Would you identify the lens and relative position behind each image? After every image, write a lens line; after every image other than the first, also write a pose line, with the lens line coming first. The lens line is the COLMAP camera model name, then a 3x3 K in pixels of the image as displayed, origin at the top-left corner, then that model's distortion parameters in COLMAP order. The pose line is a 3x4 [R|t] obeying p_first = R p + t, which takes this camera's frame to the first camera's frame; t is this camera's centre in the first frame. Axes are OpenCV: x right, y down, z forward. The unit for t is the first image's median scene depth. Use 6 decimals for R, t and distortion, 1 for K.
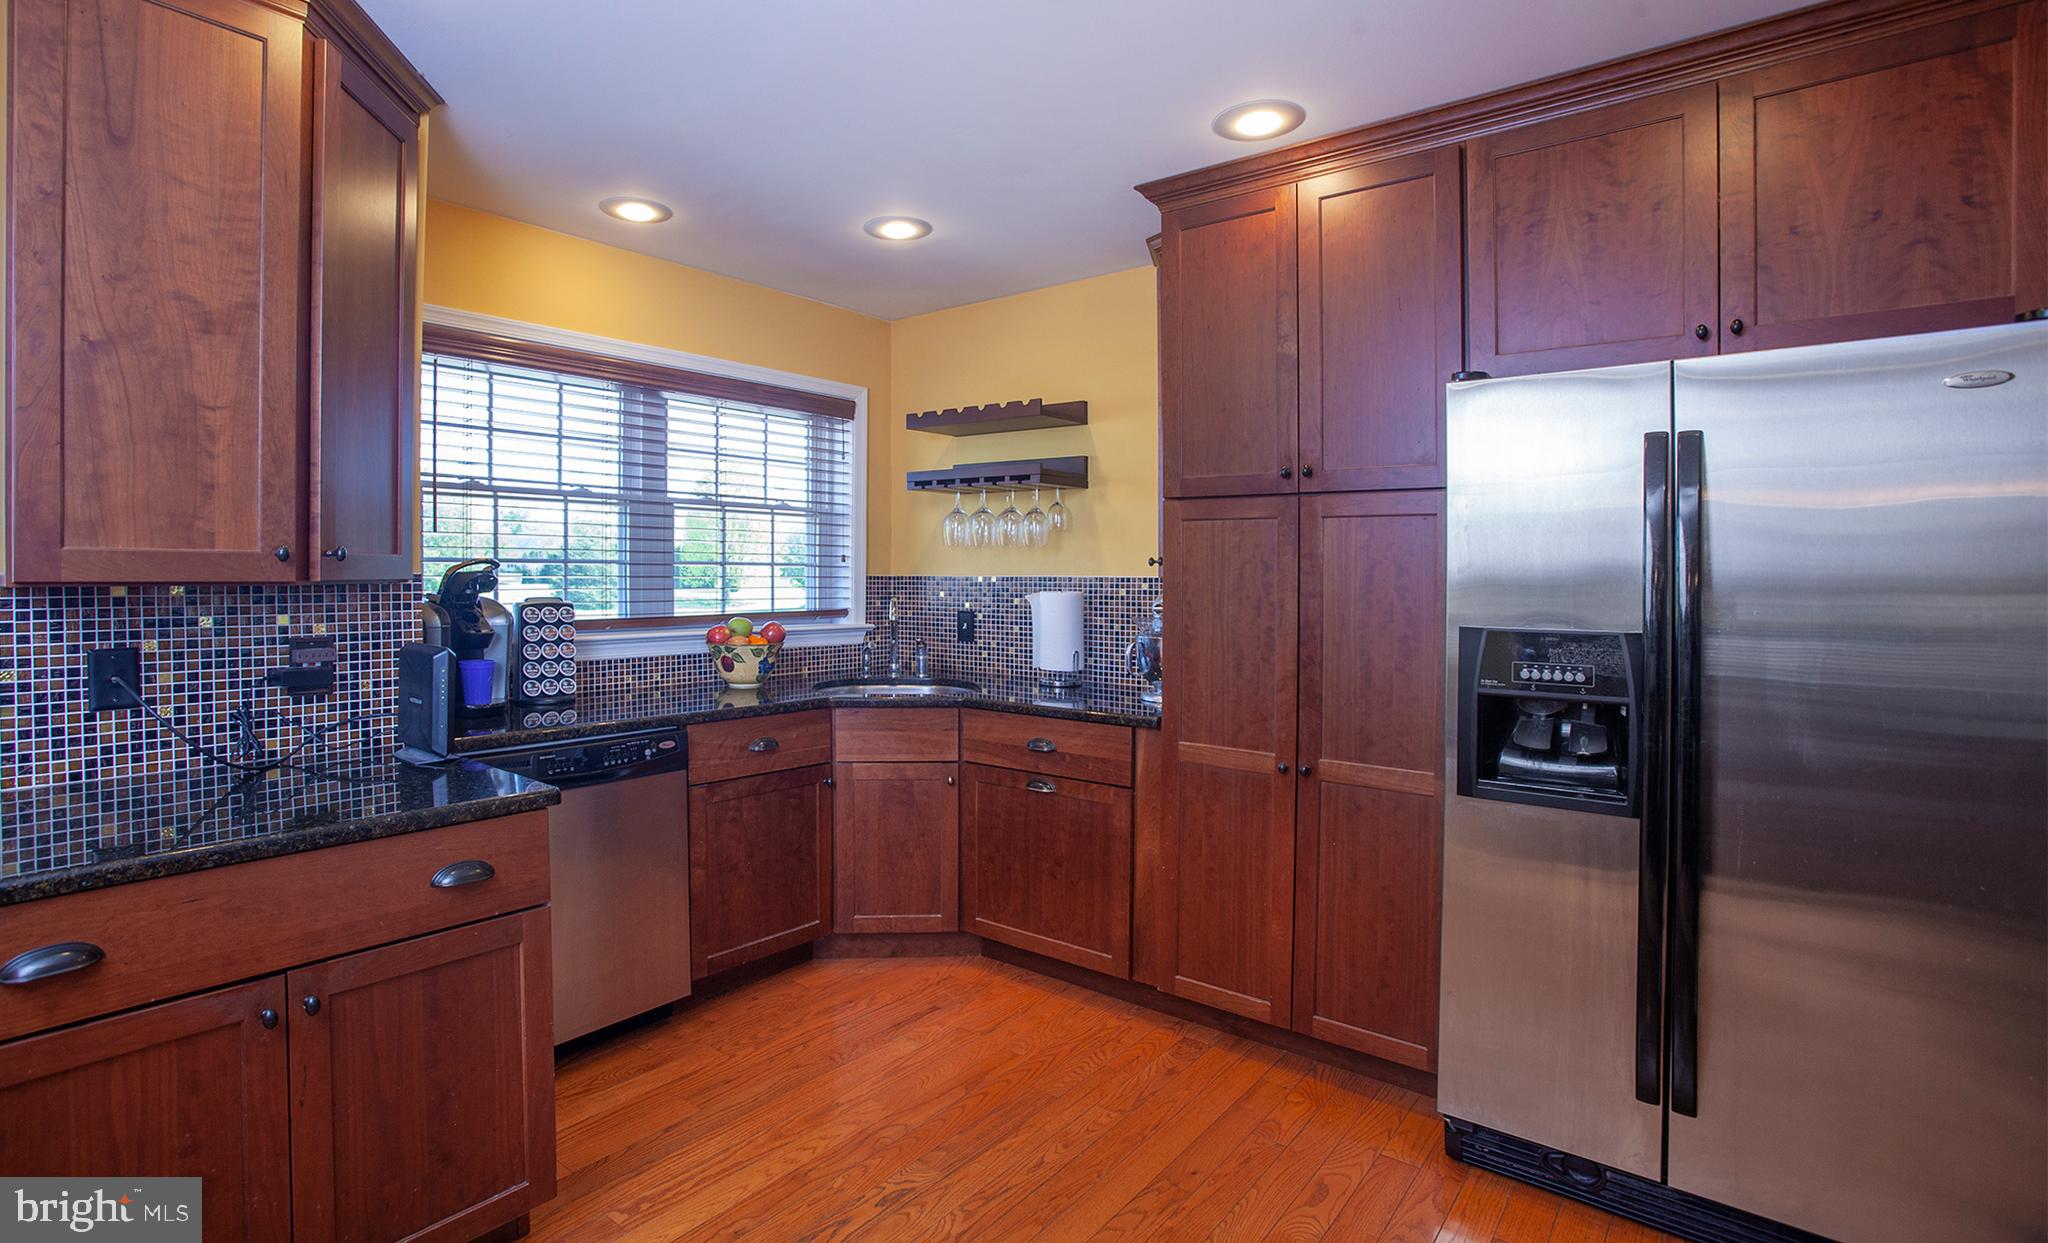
lens RADIAL K [[944.8, 0, 1072.3], [0, 944.8, 584.1], [0, 0, 1]] dist [-0.042371, 0.010324]
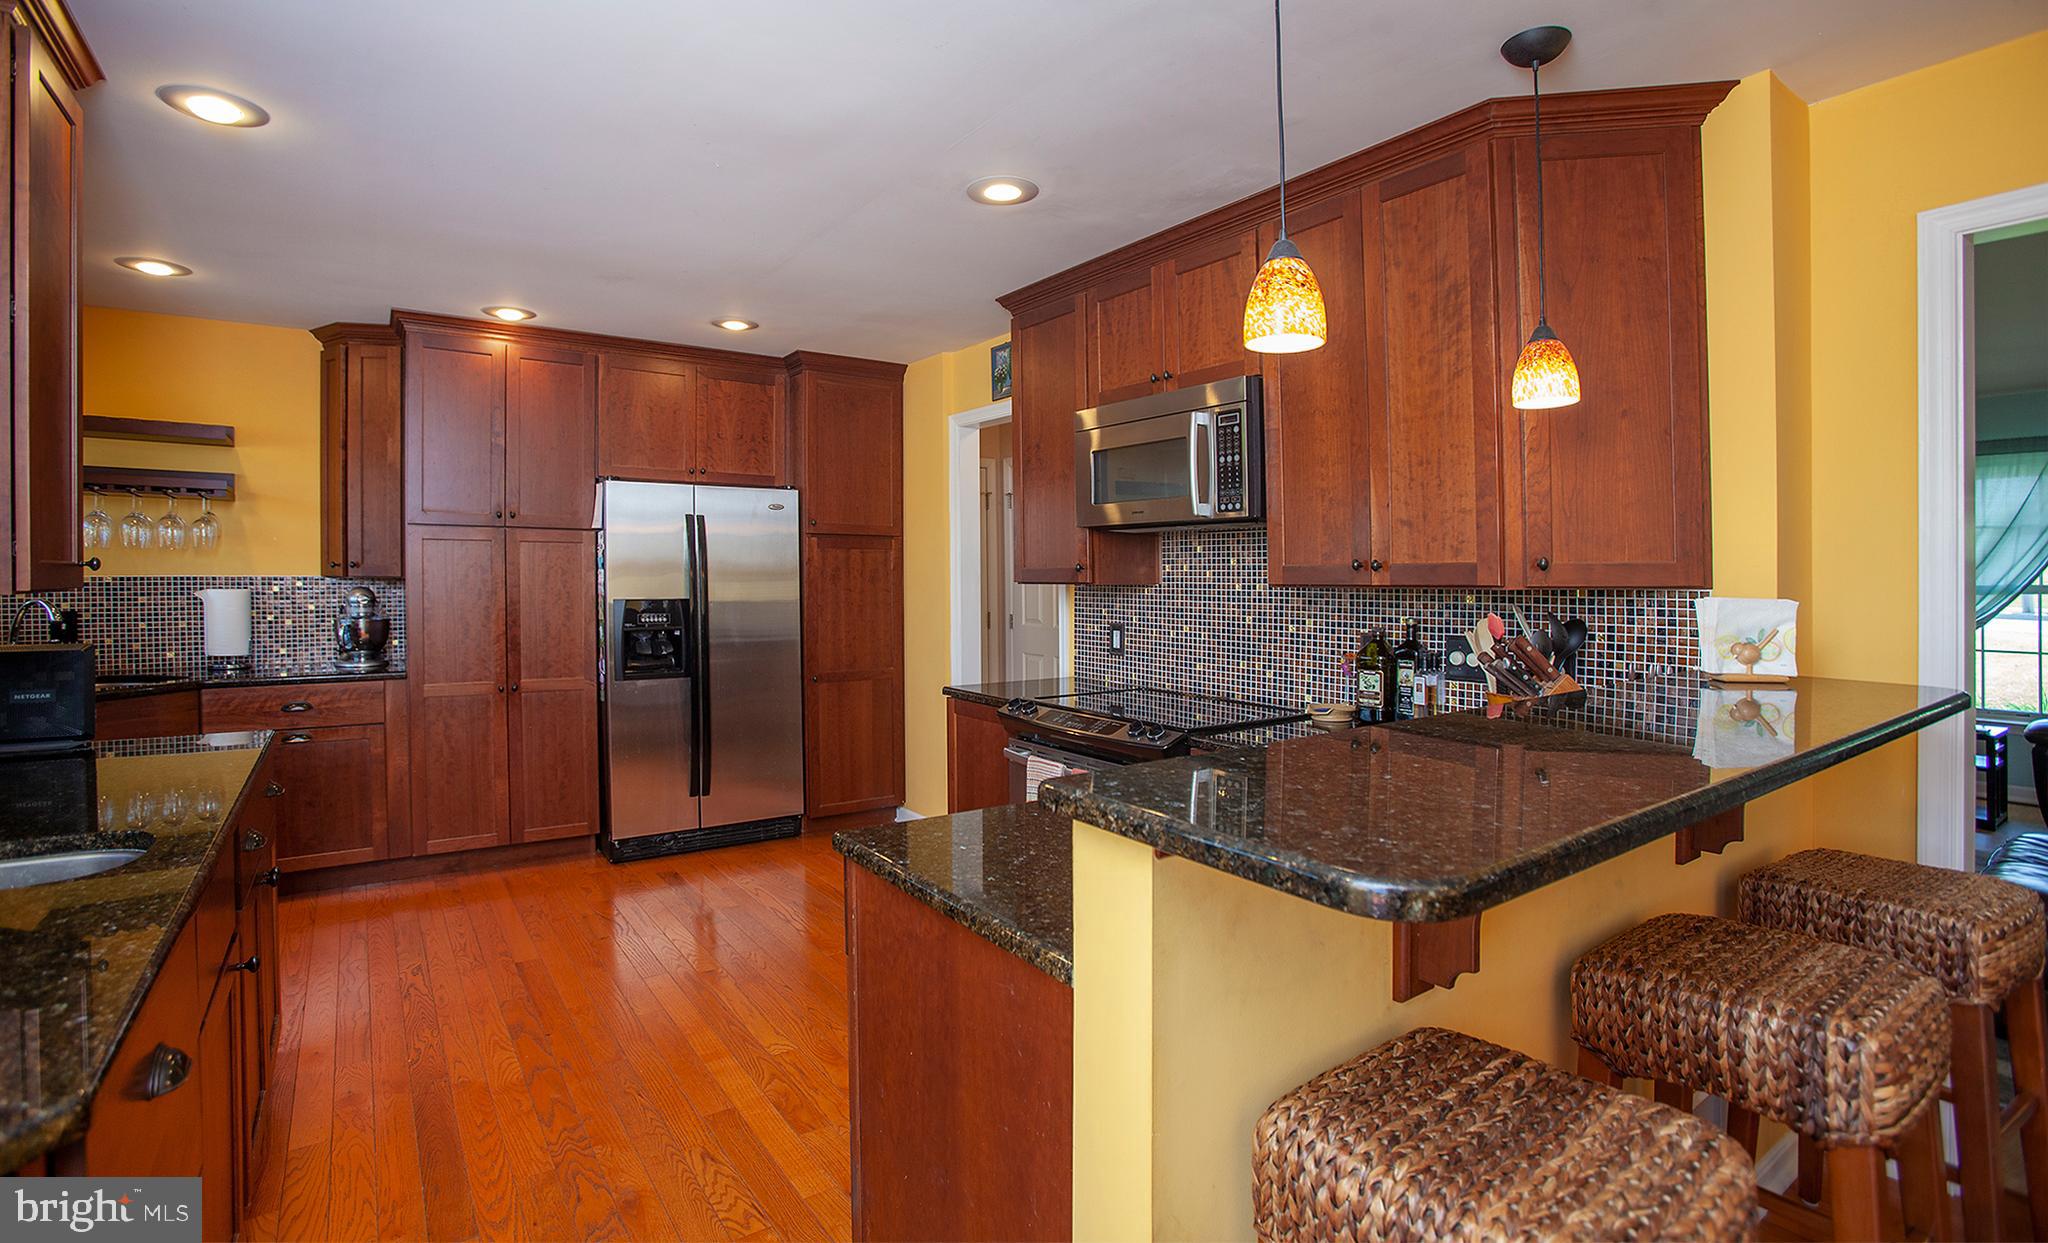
lens RADIAL K [[944.8, 0, 985.6], [0, 944.8, 611.1], [0, 0, 1]] dist [-0.042371, 0.010324]
pose [[0.264182, -0.042023, 0.963557, -1.105289], [0.006453, 0.999105, 0.041804, -0.008221], [-0.964451, -0.004826, 0.264217, -0.269179]]
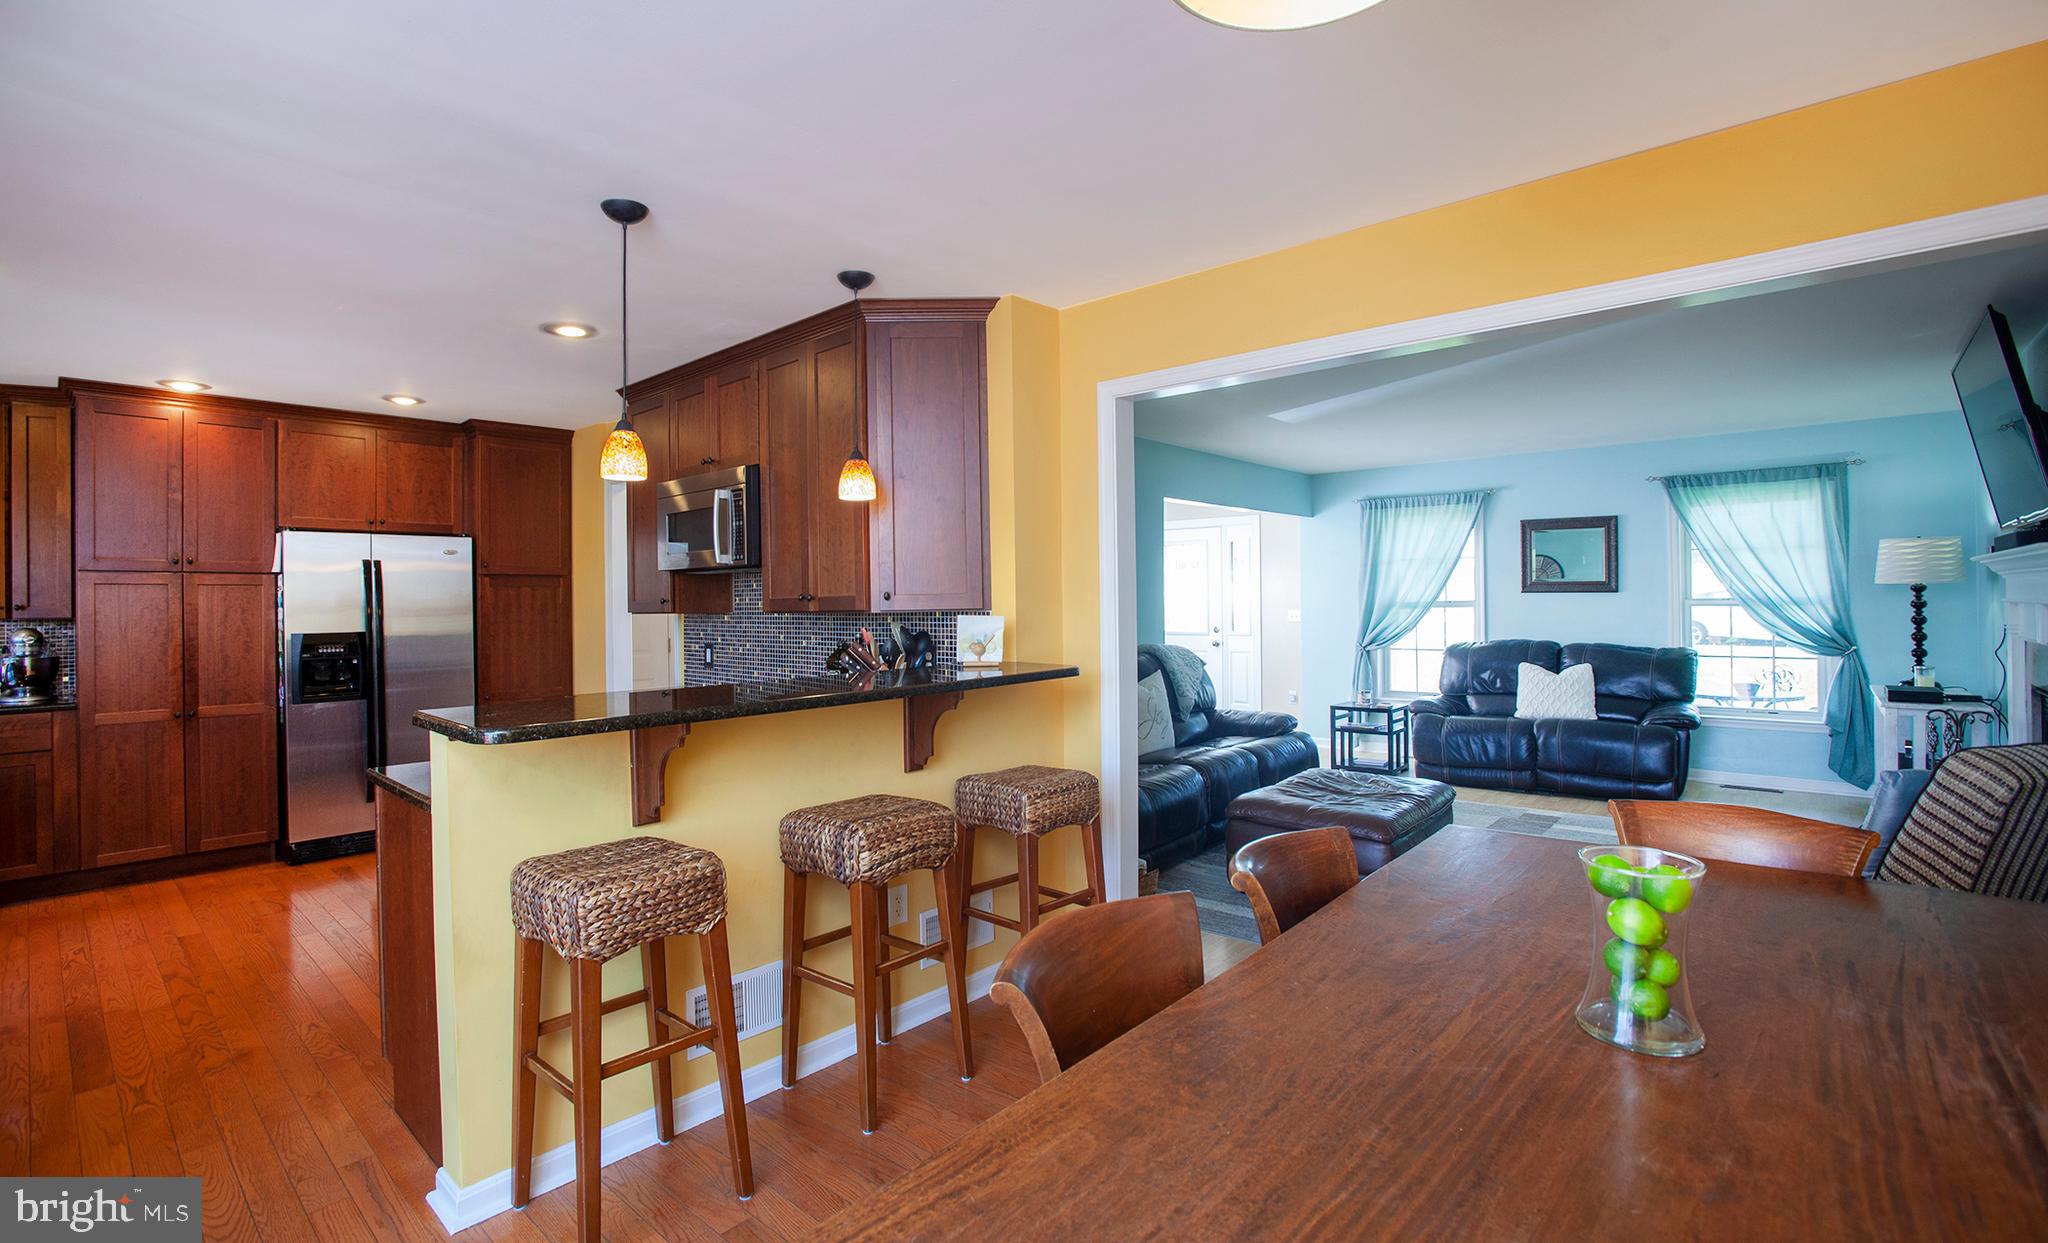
lens RADIAL K [[944.8, 0, 984.4], [0, 944.8, 599.9], [0, 0, 1]] dist [-0.042371, 0.010324]
pose [[0.061710, -0.005187, 0.998081, -1.476421], [0.022283, 0.999744, 0.003818, -0.008686], [-0.997845, 0.022004, 0.061809, -0.728415]]
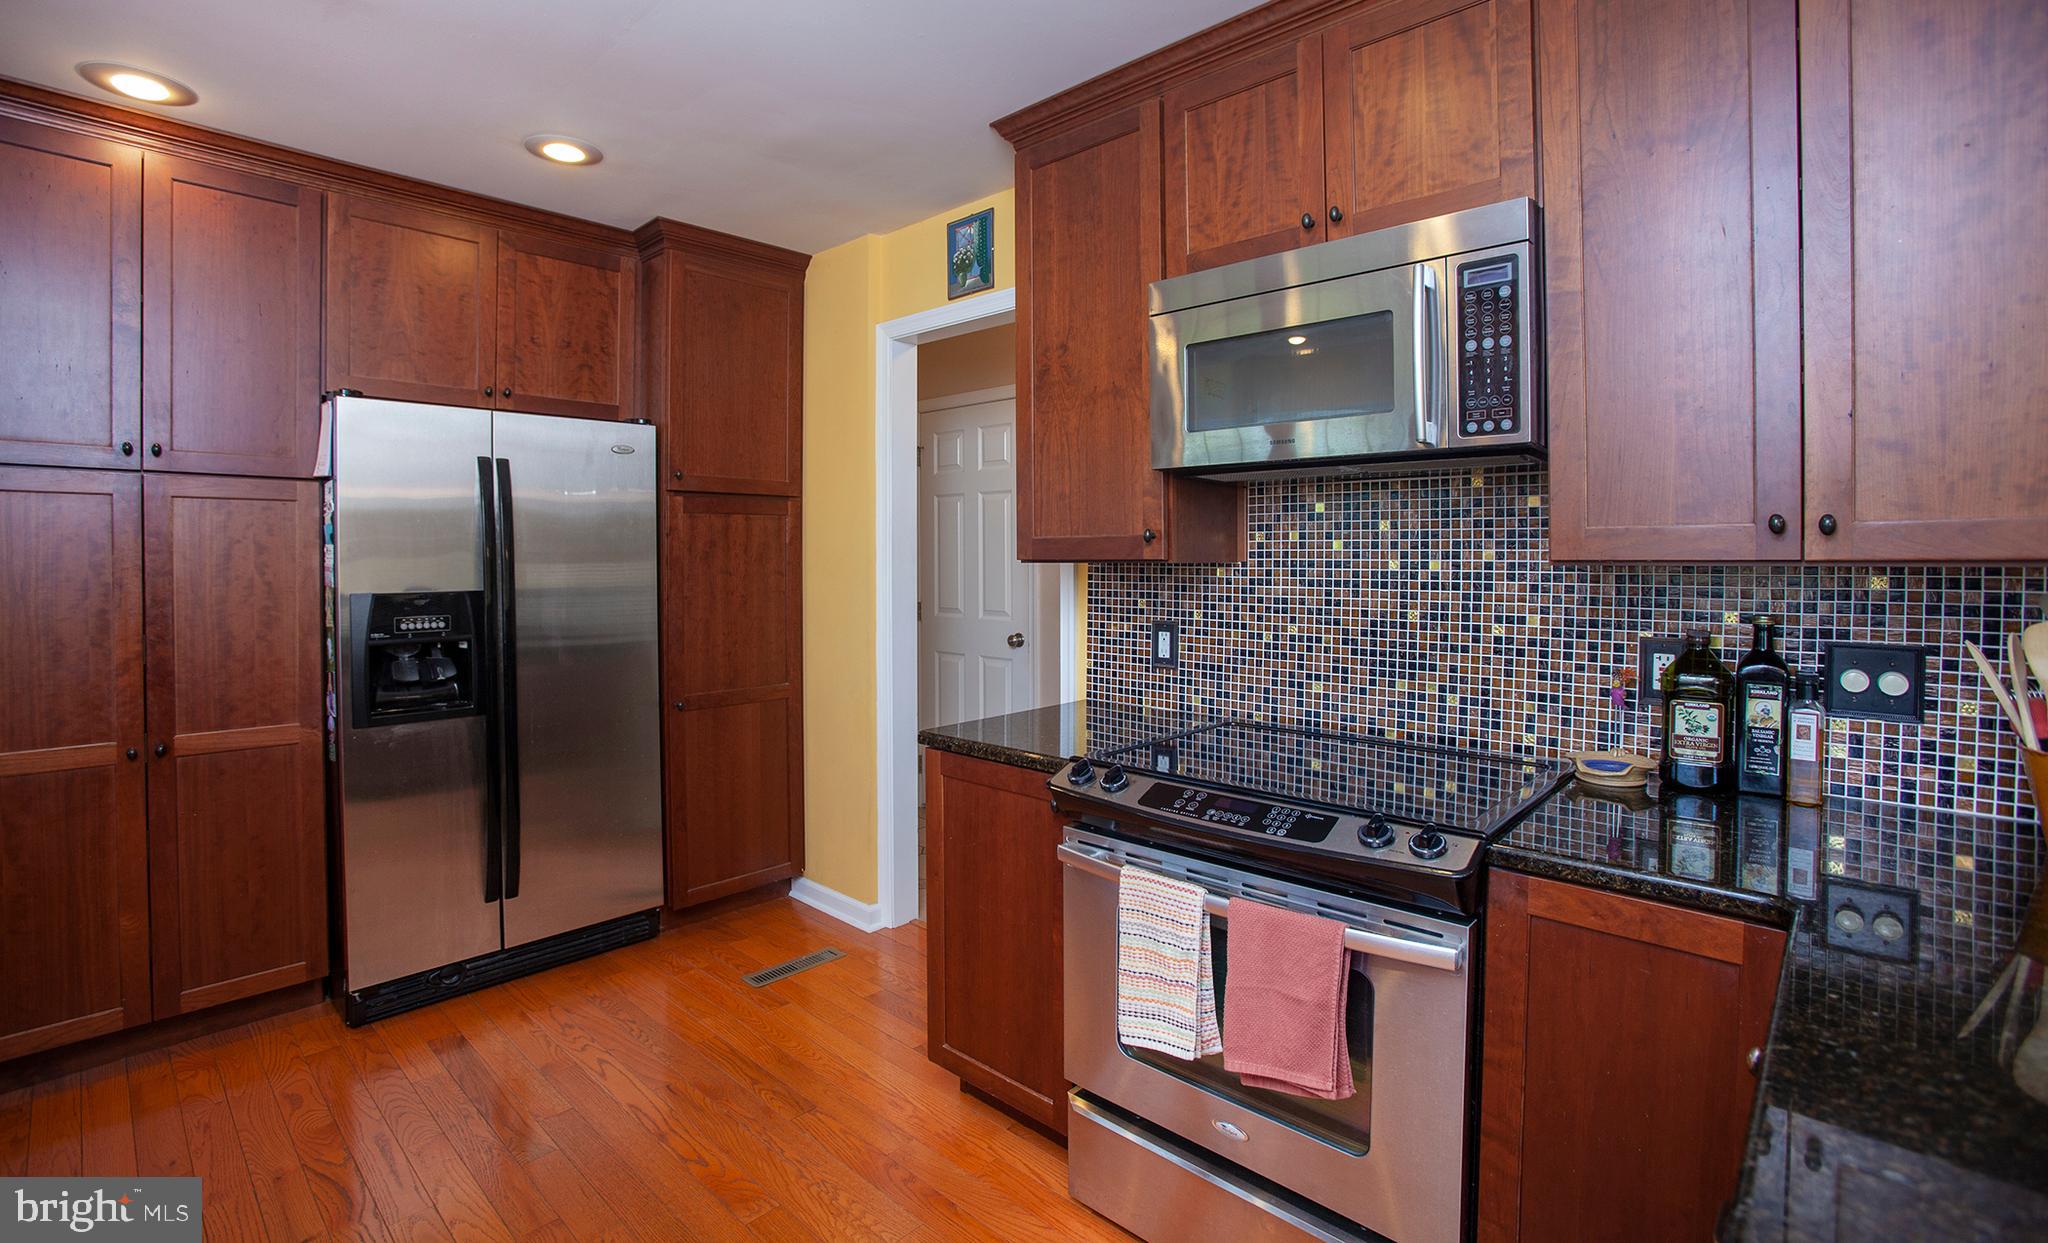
lens RADIAL K [[944.8, 0, 969.2], [0, 944.8, 561.3], [0, 0, 1]] dist [-0.042371, 0.010324]
pose [[0.097011, -0.014840, 0.995173, -0.595840], [0.011992, 0.999834, 0.013741, -0.004023], [-0.995211, 0.010601, 0.097173, 0.052533]]
